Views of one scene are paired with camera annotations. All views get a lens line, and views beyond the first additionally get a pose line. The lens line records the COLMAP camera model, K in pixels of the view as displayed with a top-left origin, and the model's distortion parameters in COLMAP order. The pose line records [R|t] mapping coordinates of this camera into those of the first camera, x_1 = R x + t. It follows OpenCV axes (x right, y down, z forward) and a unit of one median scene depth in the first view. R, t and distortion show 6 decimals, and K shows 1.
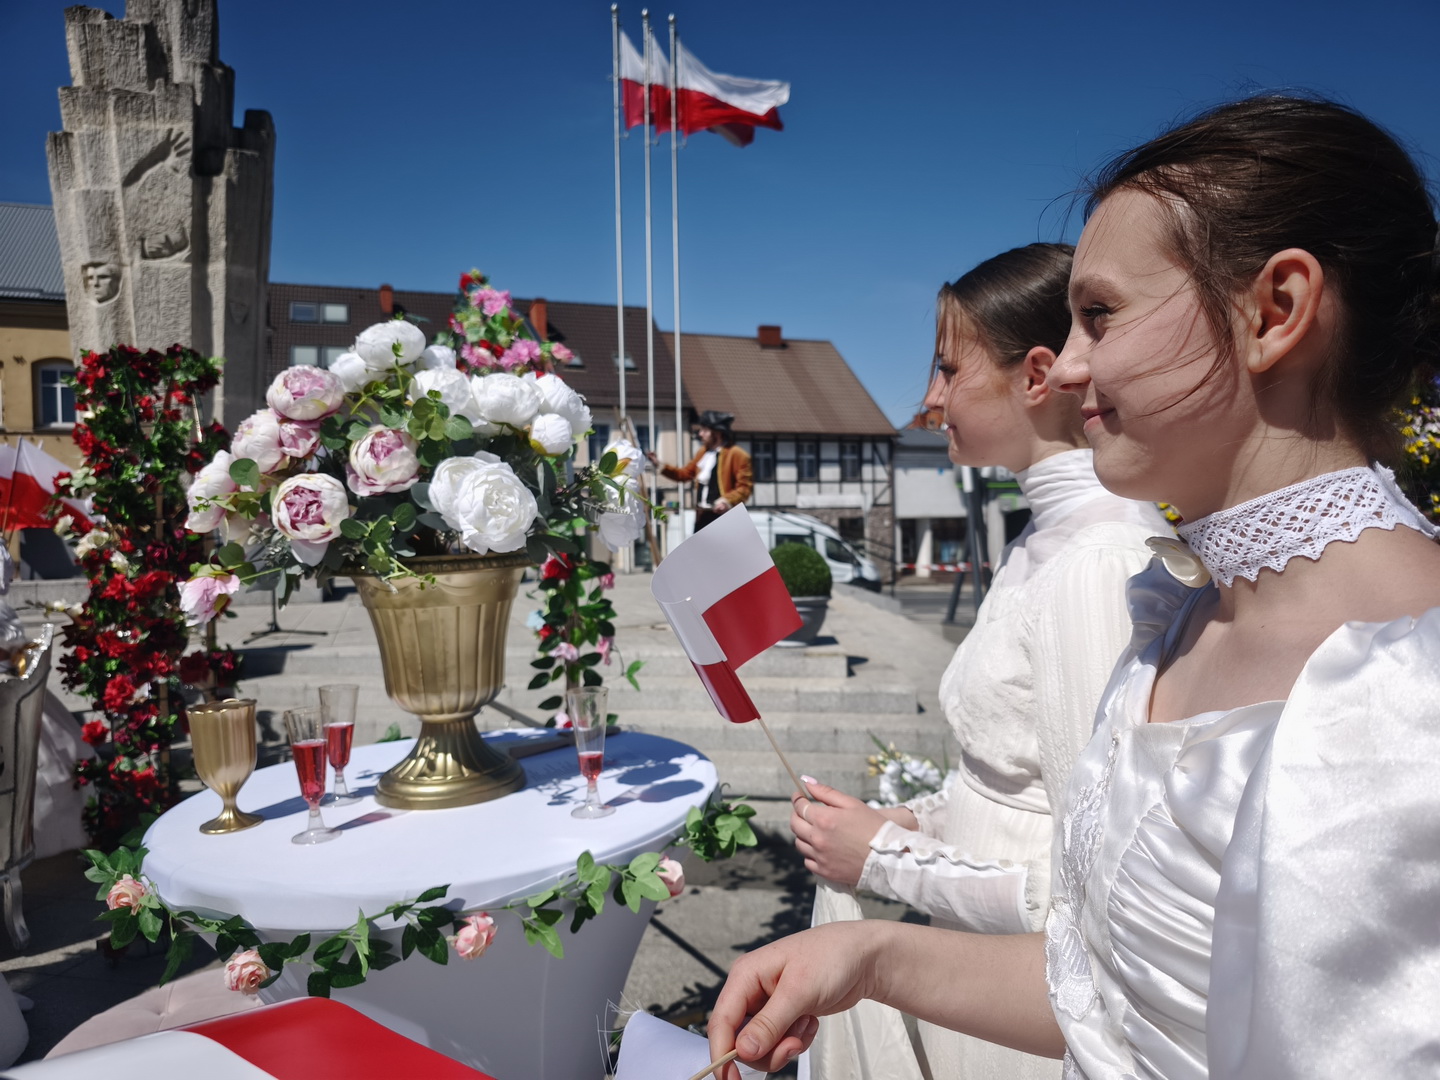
lens RADIAL K [[1010.5, 0, 720.0], [0, 1010.5, 540.0], [0, 0, 1]] dist [-0.003160, -0.003402]
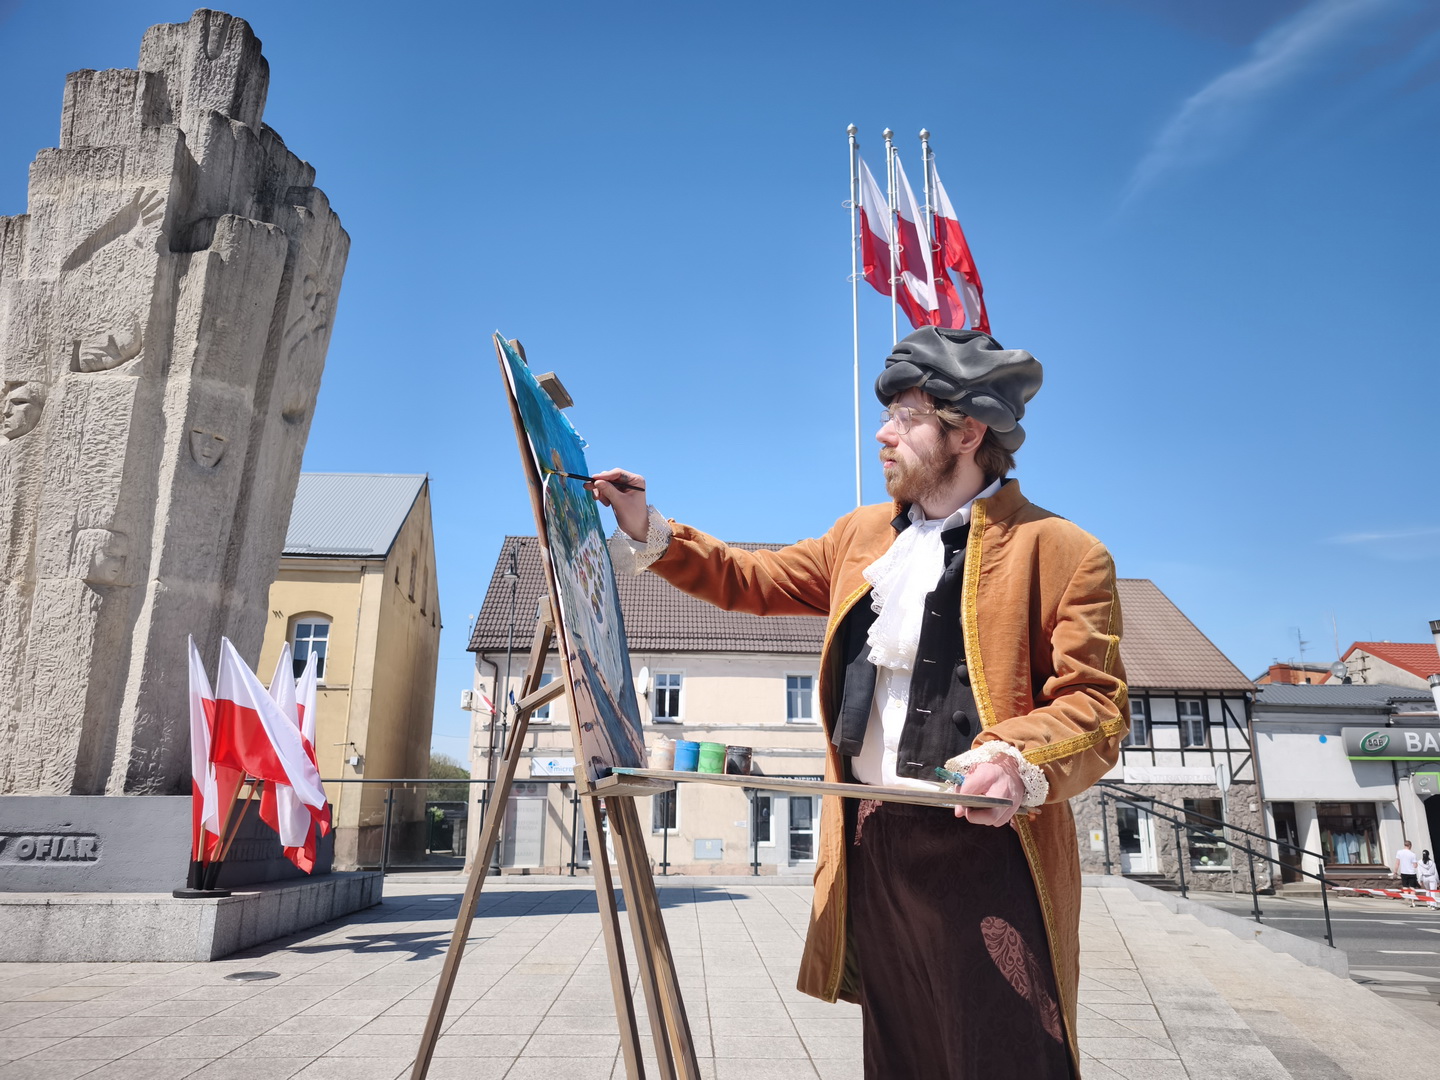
lens RADIAL K [[994.7, 0, 741.0], [0, 994.7, 538.0], [0, 0, 1]] dist [0.025349, -0.037441]
pose [[0.963446, -0.045012, -0.264095, 0.006455], [-0.026499, 0.964939, -0.261133, -0.018836], [0.266589, 0.258585, 0.928474, 0.543006]]
